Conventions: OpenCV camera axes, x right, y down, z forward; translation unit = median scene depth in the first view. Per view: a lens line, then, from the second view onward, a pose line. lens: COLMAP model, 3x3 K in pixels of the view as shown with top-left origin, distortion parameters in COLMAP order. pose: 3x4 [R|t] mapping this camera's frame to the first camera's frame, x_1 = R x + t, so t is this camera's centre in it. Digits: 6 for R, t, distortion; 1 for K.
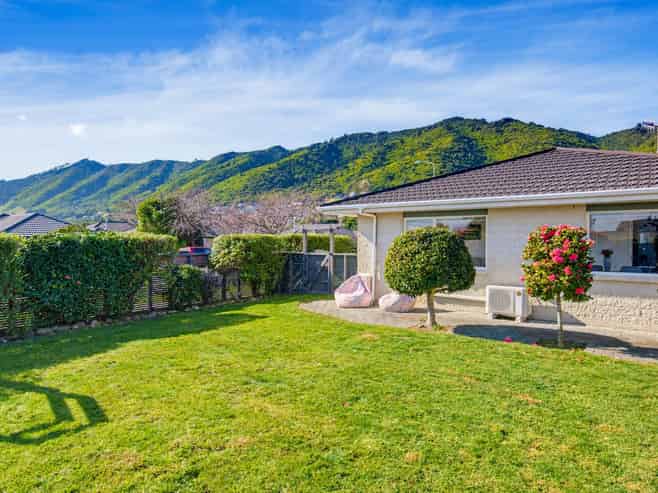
lens RADIAL K [[419.9, 0, 329.0], [0, 419.9, 246.5], [0, 0, 1]] dist [0.000869, 0.002383]
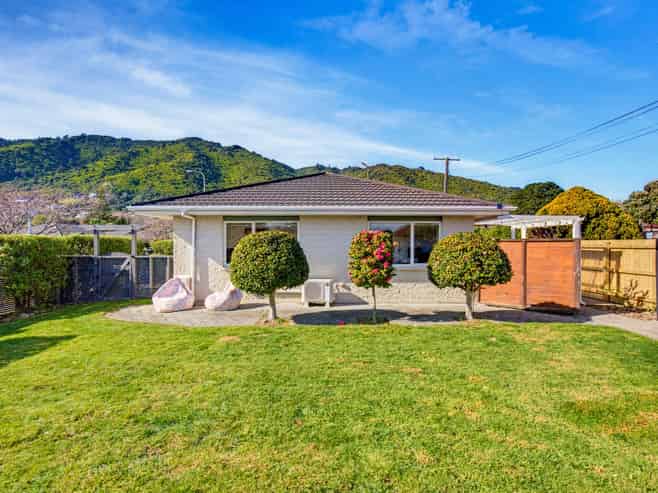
lens RADIAL K [[344.5, 0, 329.0], [0, 344.5, 246.5], [0, 0, 1]] dist [-0.000932, 0.000875]
pose [[0.789623, -0.009702, 0.613516, -0.152717], [0.009145, 0.999950, 0.004043, -0.005029], [-0.613524, 0.002418, 0.789672, 0.149726]]
